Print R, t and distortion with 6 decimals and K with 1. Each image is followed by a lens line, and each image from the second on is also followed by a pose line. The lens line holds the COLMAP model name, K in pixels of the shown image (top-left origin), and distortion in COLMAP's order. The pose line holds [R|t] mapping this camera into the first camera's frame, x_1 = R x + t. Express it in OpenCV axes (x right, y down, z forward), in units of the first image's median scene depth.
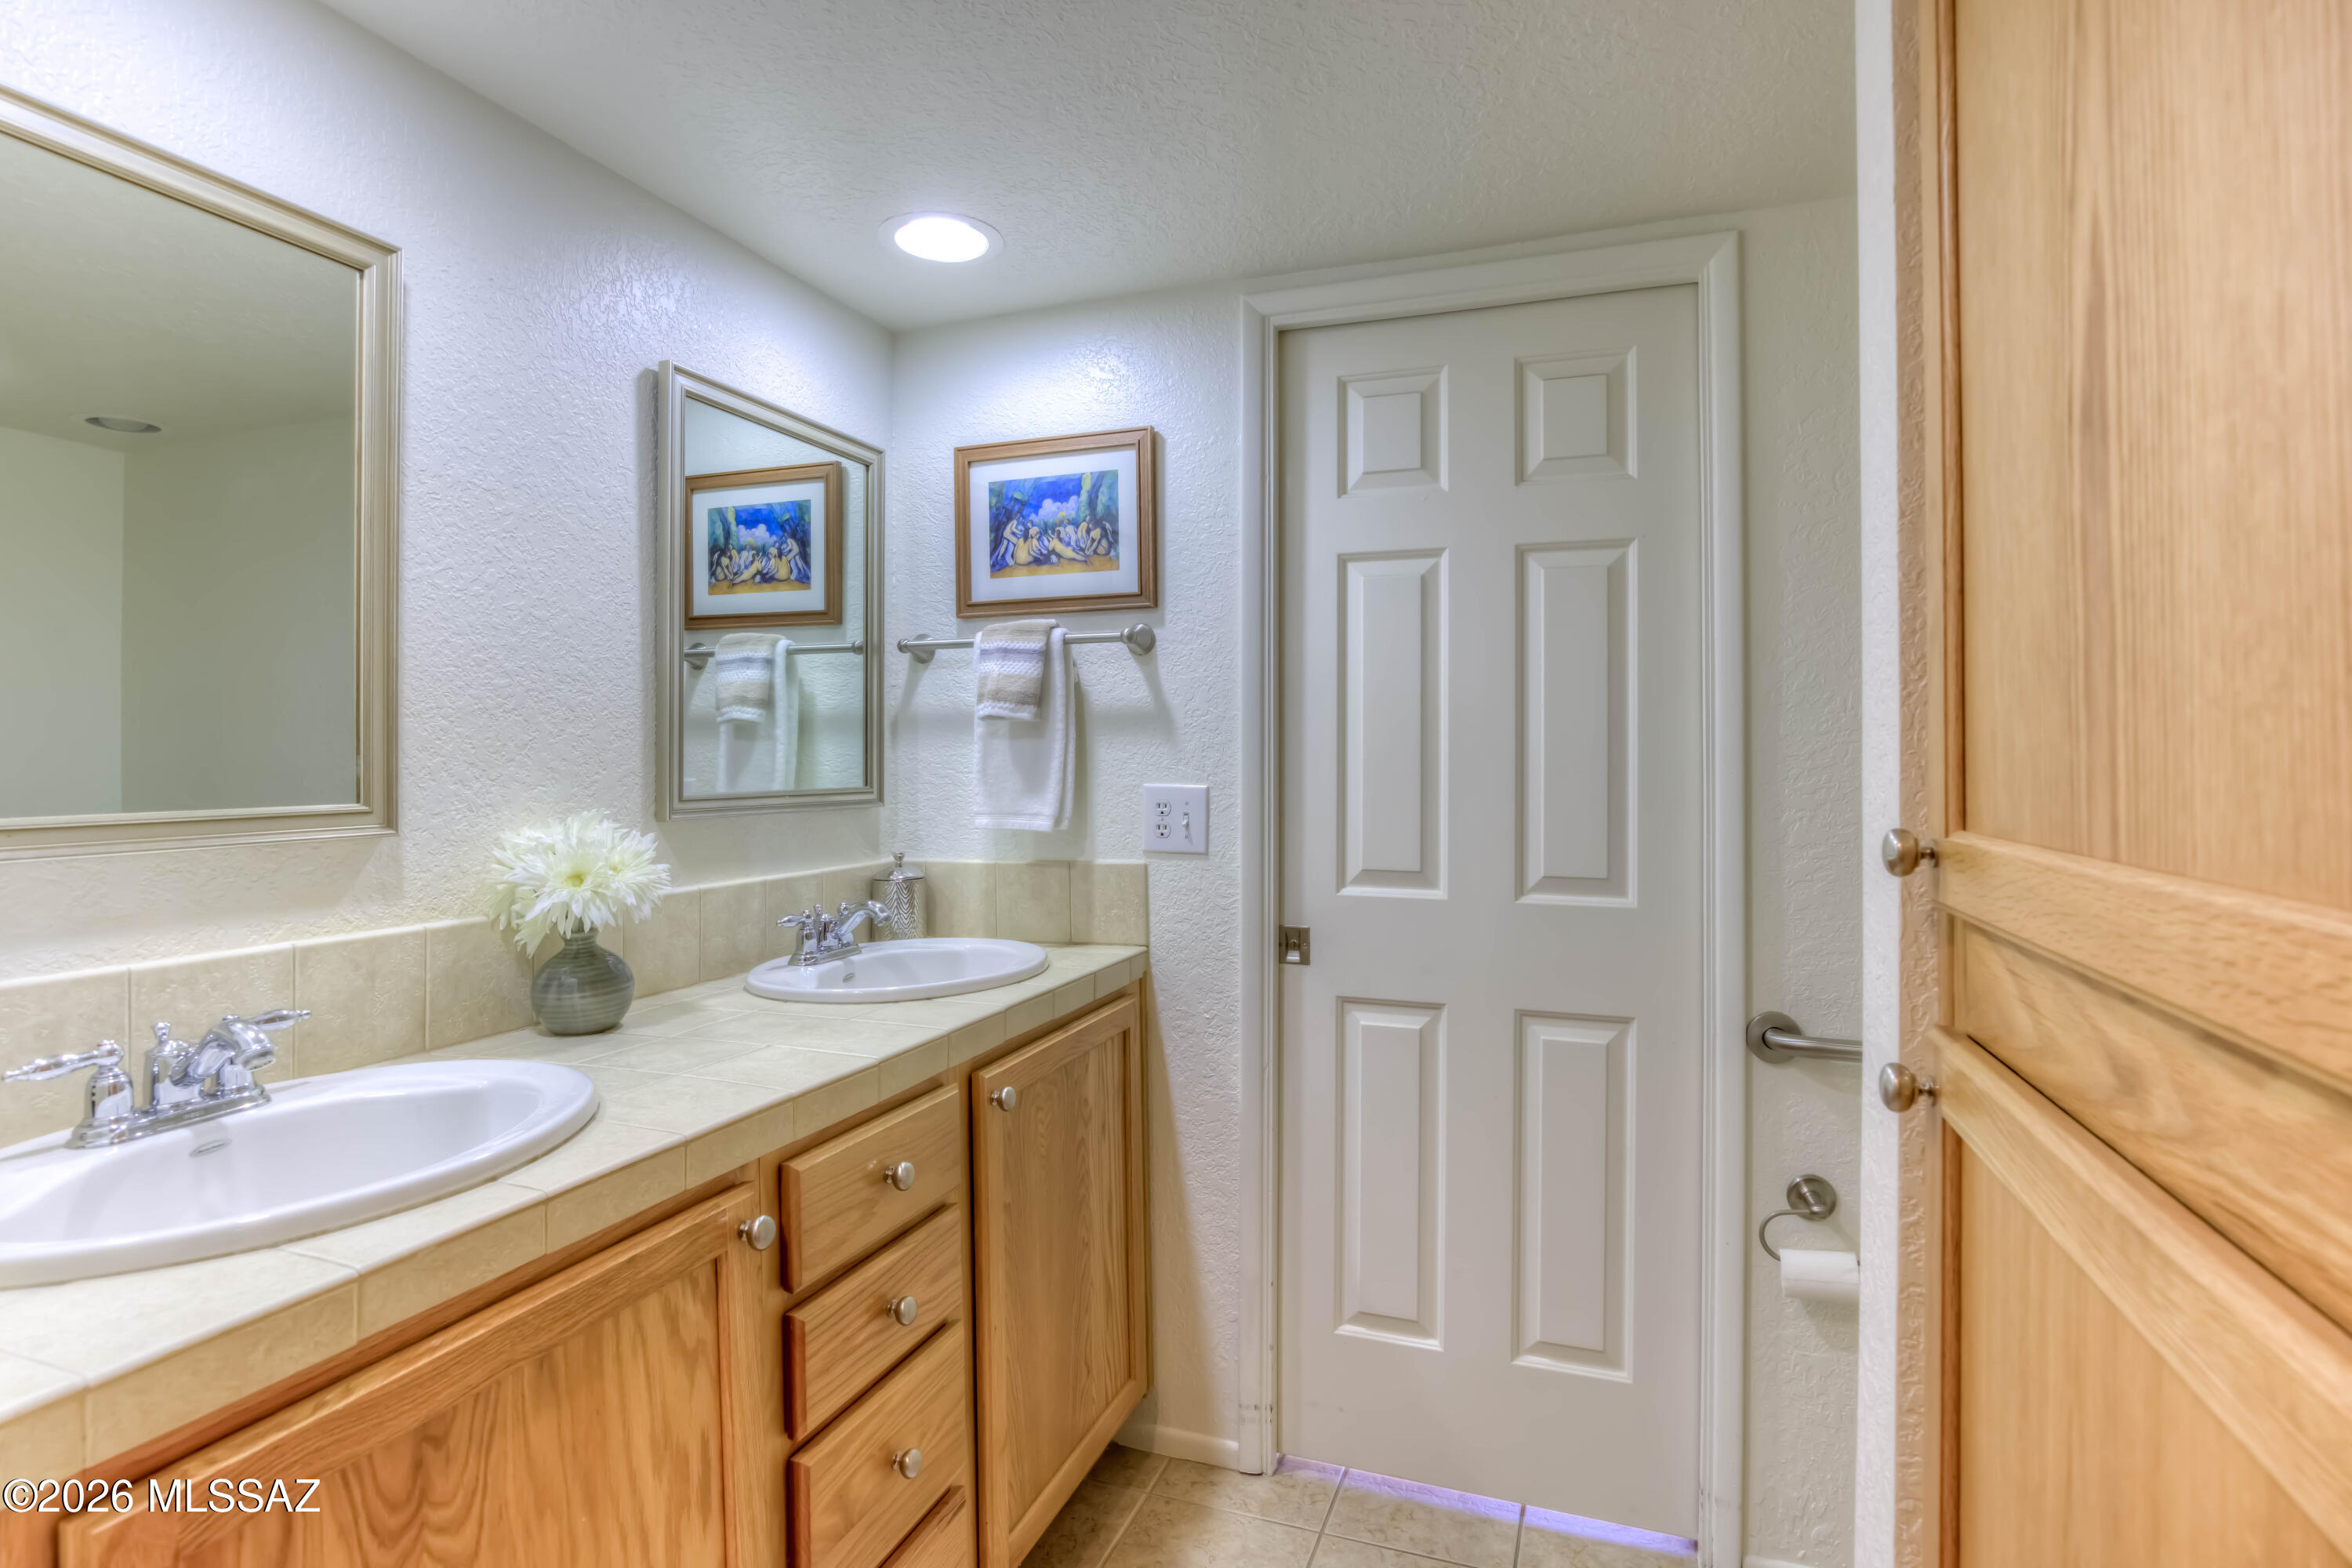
lens RADIAL K [[1200.3, 0, 1174.0], [0, 1200.3, 764.1], [0, 0, 1]] dist [-0.026964, -0.000280]
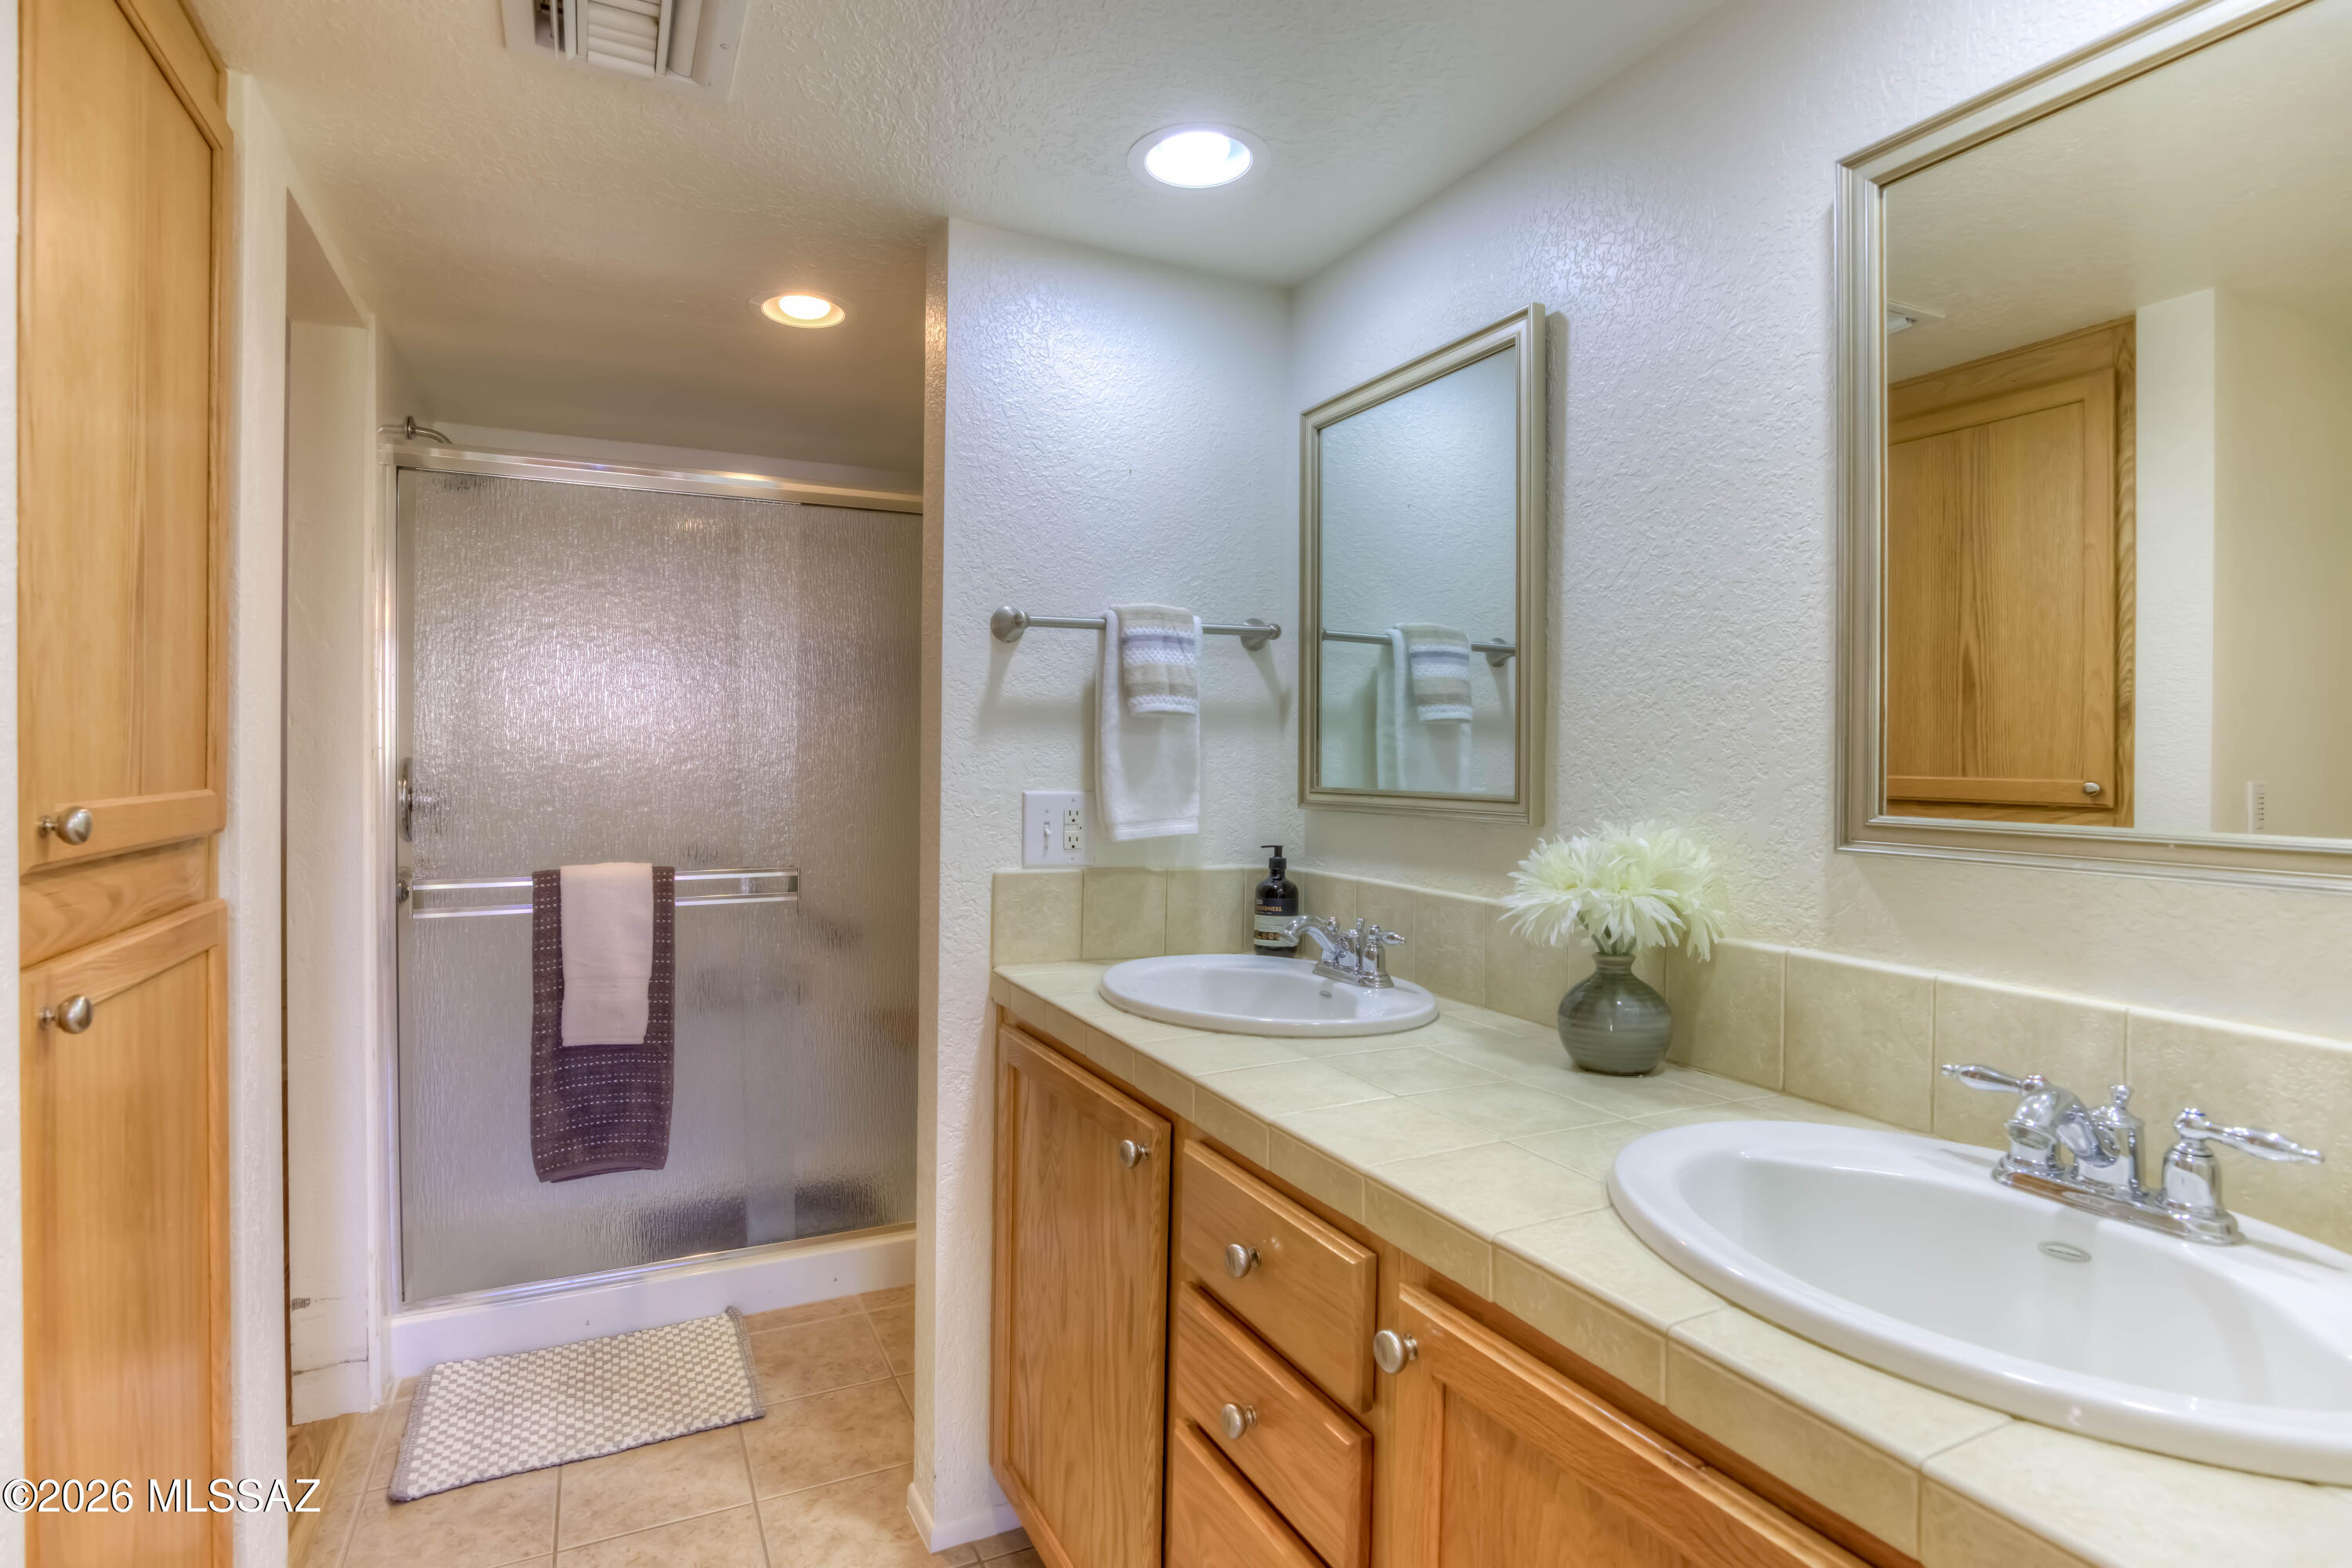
lens RADIAL K [[1200.3, 0, 1177.0], [0, 1200.3, 771.8], [0, 0, 1]] dist [-0.026964, -0.000280]
pose [[-0.696013, -0.001903, -0.718026, 0.344003], [-0.019089, 0.999692, 0.015855, -0.001395], [0.717775, 0.024742, -0.695835, 1.343819]]
